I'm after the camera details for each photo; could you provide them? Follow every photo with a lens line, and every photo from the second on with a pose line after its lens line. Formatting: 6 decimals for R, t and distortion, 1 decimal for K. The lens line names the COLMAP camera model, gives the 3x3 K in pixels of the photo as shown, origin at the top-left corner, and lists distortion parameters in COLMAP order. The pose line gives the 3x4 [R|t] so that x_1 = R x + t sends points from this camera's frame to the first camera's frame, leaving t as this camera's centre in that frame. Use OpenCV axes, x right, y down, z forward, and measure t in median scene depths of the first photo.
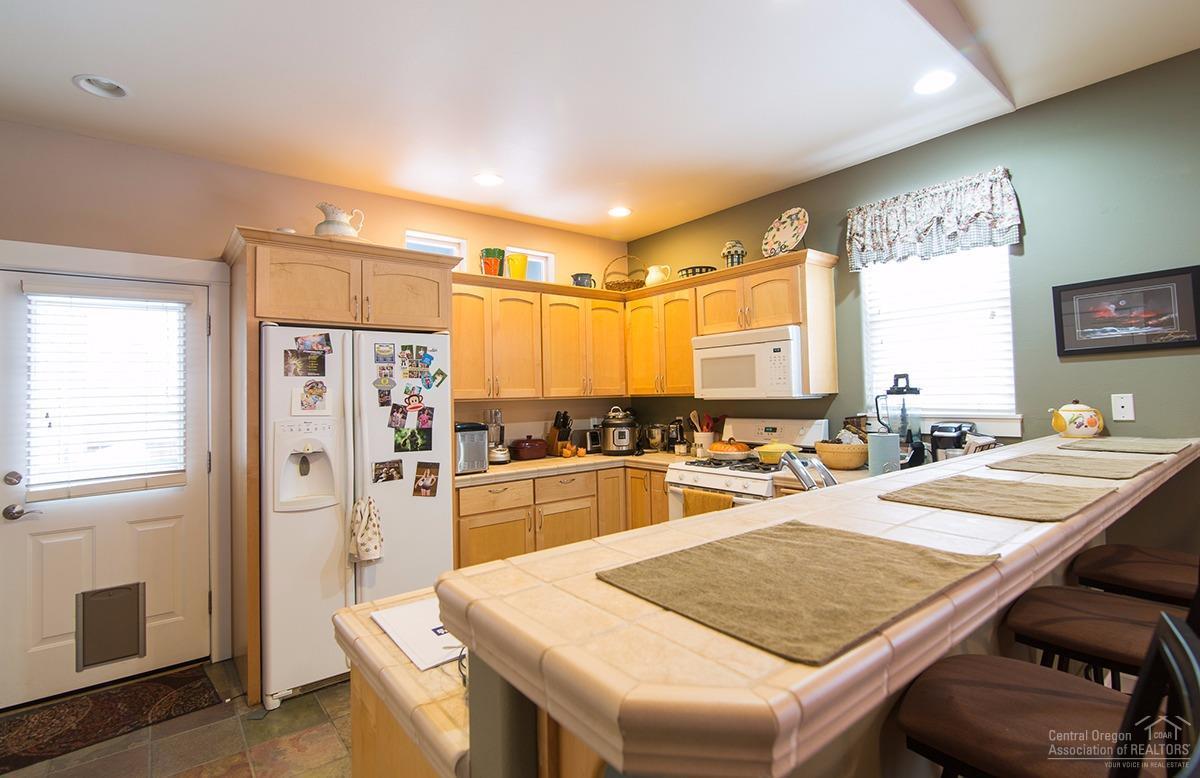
lens RADIAL K [[564.4, 0, 606.2], [0, 564.4, 366.2], [0, 0, 1]] dist [-0.004651, 0.000093]
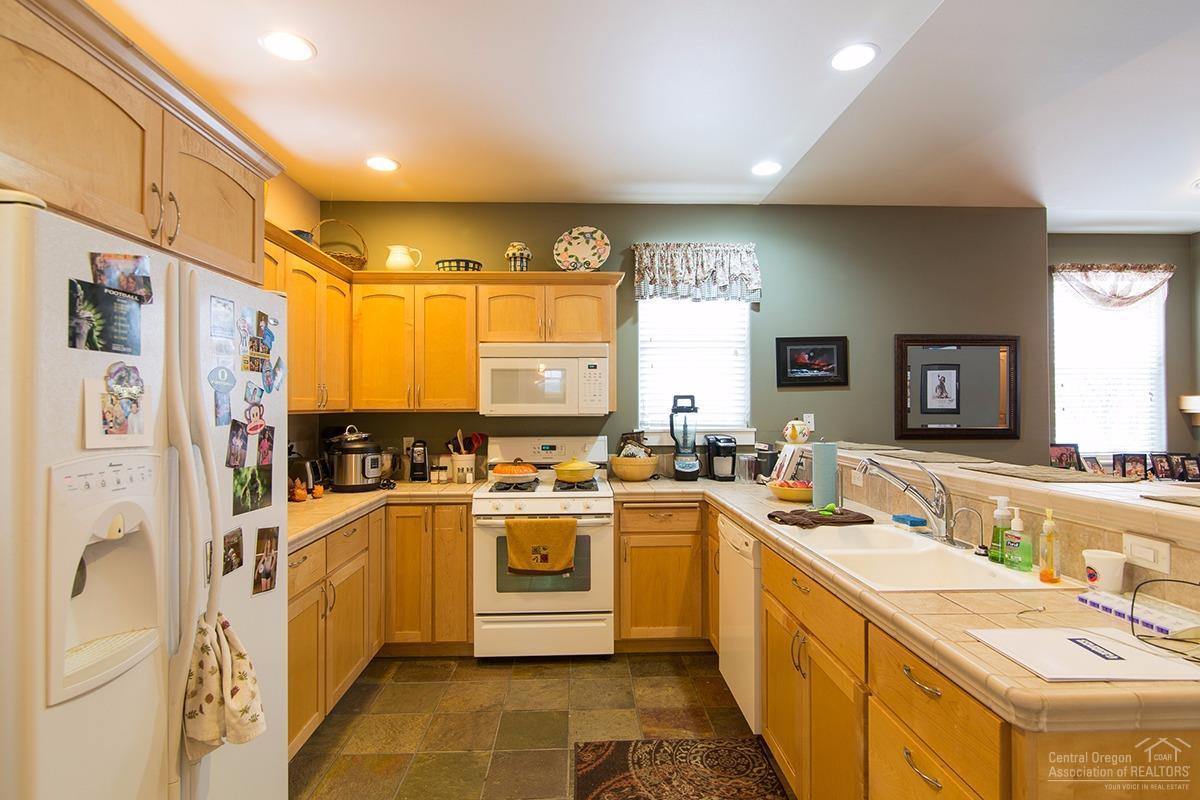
lens RADIAL K [[593.9, 0, 598.7], [0, 593.9, 390.8], [0, 0, 1]] dist [0.000848, -0.000816]
pose [[0.599156, 0.040477, 0.799609, -0.557595], [-0.050119, 0.998659, -0.012999, 0.028259], [-0.799062, -0.032287, 0.600381, 0.384472]]
